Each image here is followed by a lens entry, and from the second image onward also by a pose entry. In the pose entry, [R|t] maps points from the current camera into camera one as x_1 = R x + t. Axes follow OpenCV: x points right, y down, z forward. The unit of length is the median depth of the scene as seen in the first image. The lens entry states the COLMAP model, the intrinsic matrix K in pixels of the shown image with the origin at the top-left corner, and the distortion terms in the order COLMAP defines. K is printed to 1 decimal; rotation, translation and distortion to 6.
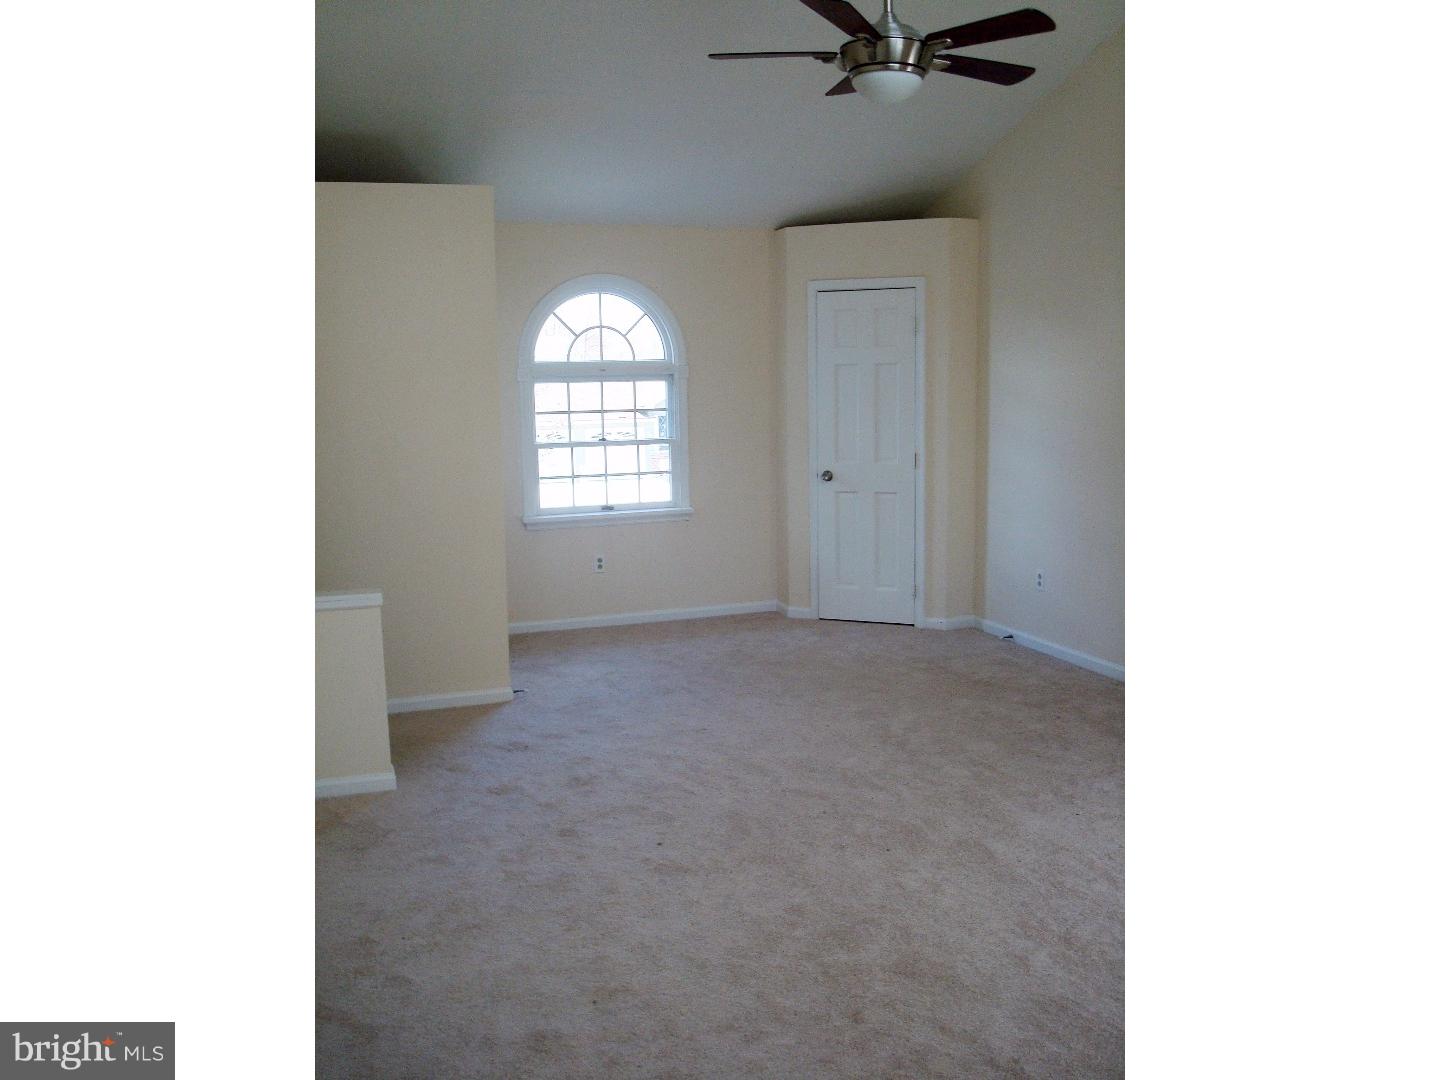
lens RADIAL K [[1144.9, 0, 677.2], [0, 1144.9, 512.2], [0, 0, 1]] dist [-0.039824, -0.195717]
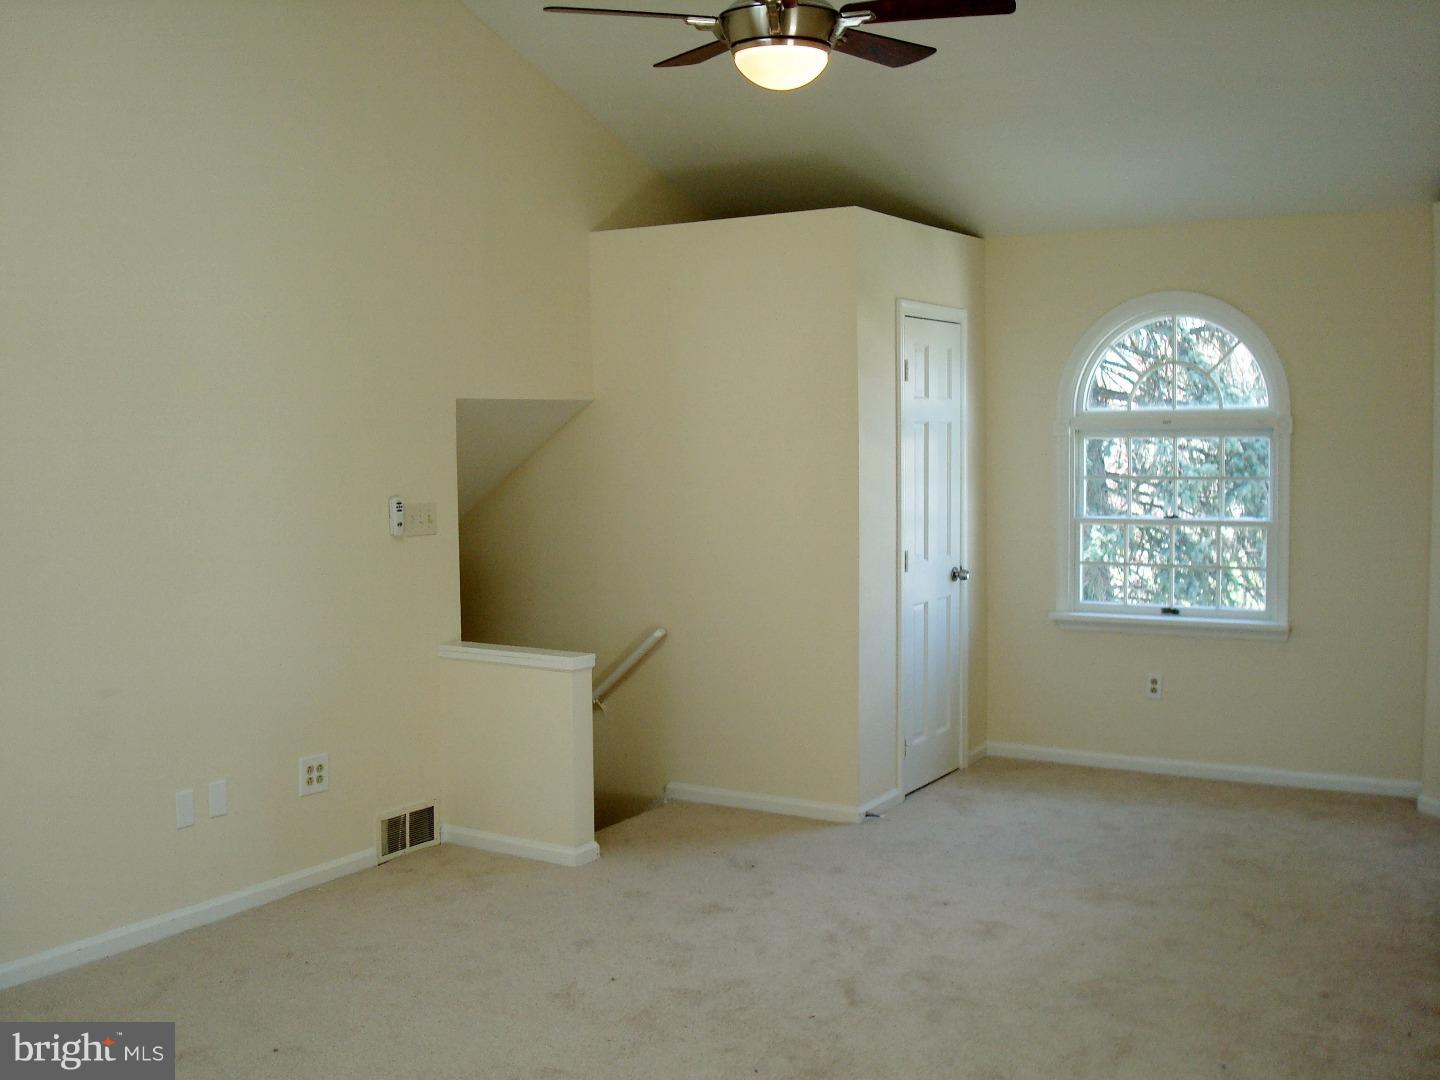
lens RADIAL K [[1518.9, 0, 691.8], [0, 1518.9, 535.1], [0, 0, 1]] dist [-0.057454, -0.115305]
pose [[0.618717, 0.064668, -0.782947, 0.619861], [-0.090608, 0.995830, 0.010649, -0.042698], [0.780371, 0.064352, 0.621997, 0.215658]]
